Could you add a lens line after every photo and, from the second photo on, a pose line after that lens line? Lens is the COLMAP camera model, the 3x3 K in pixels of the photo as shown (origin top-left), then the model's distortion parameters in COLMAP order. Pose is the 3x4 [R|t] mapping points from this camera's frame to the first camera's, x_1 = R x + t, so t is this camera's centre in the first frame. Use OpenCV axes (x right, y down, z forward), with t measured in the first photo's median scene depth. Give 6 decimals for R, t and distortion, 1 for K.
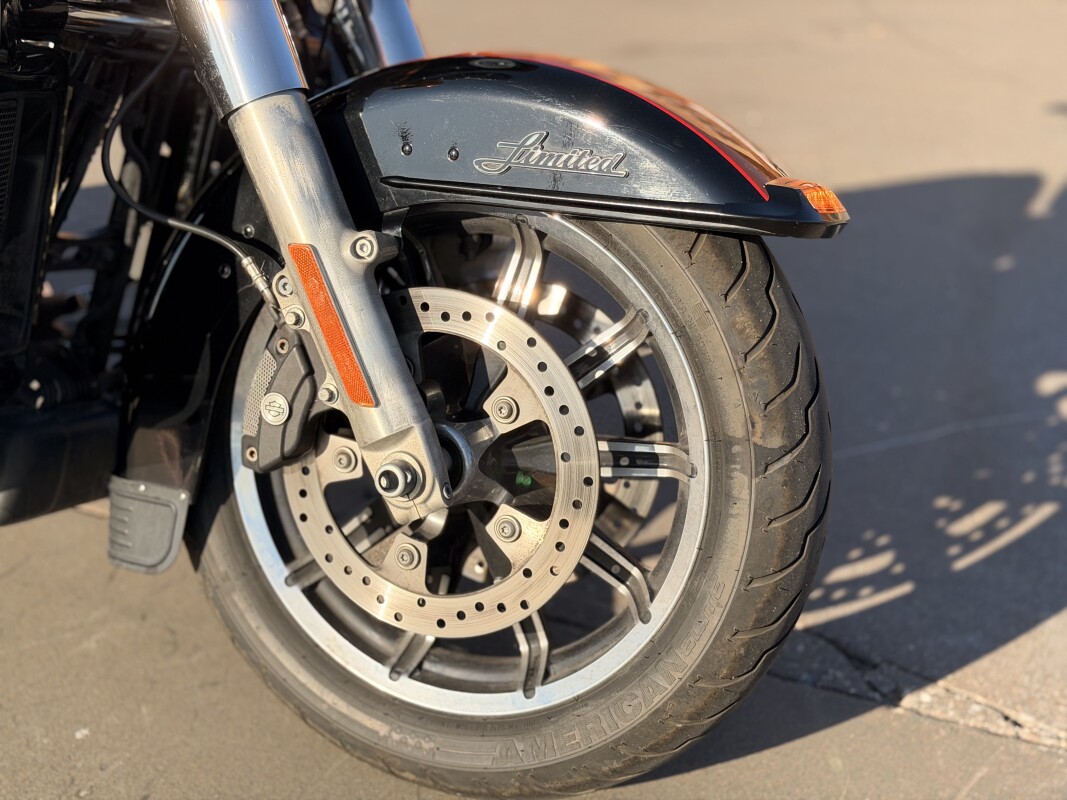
lens RADIAL K [[1652.4, 0, 533.5], [0, 1652.4, 400.0], [0, 0, 1]] dist [0.330522, -1.805553]
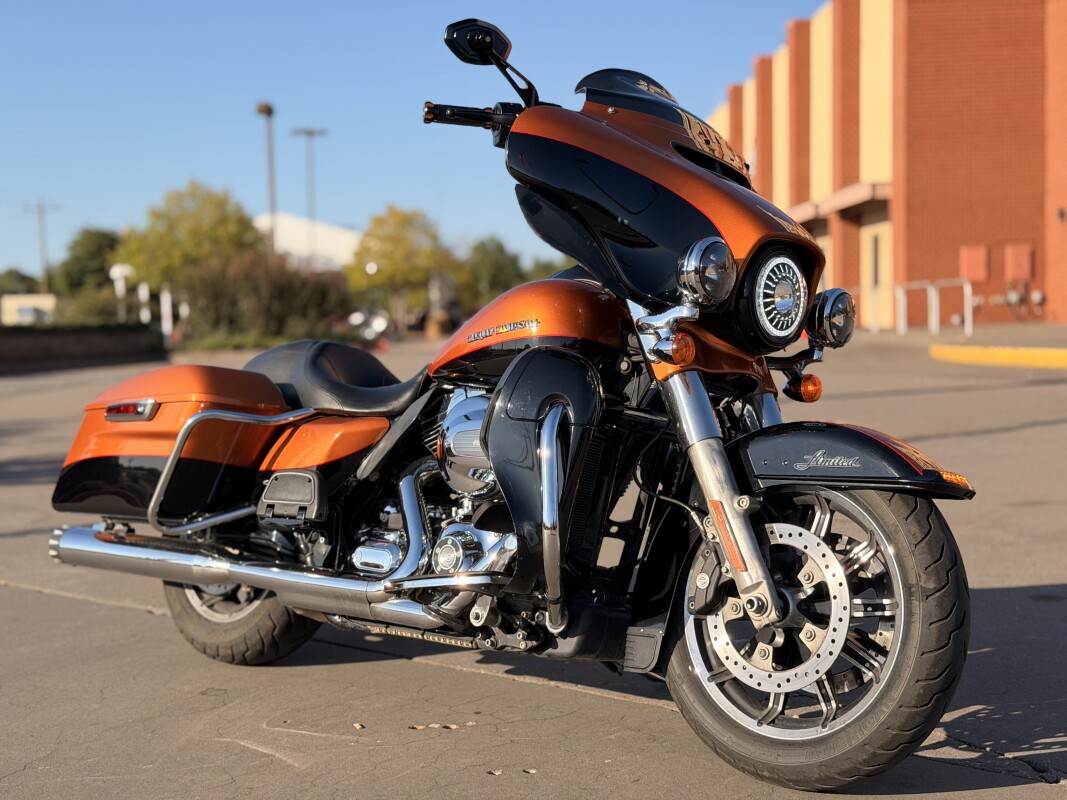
lens RADIAL K [[1492.1, 0, 533.5], [0, 1492.1, 400.0], [0, 0, 1]] dist [0.292543, -0.058643]
pose [[0.953905, -0.017774, -0.299582, 0.231826], [-0.076893, 0.950447, -0.301226, 0.399486], [0.290091, 0.310377, 0.905270, -0.938372]]
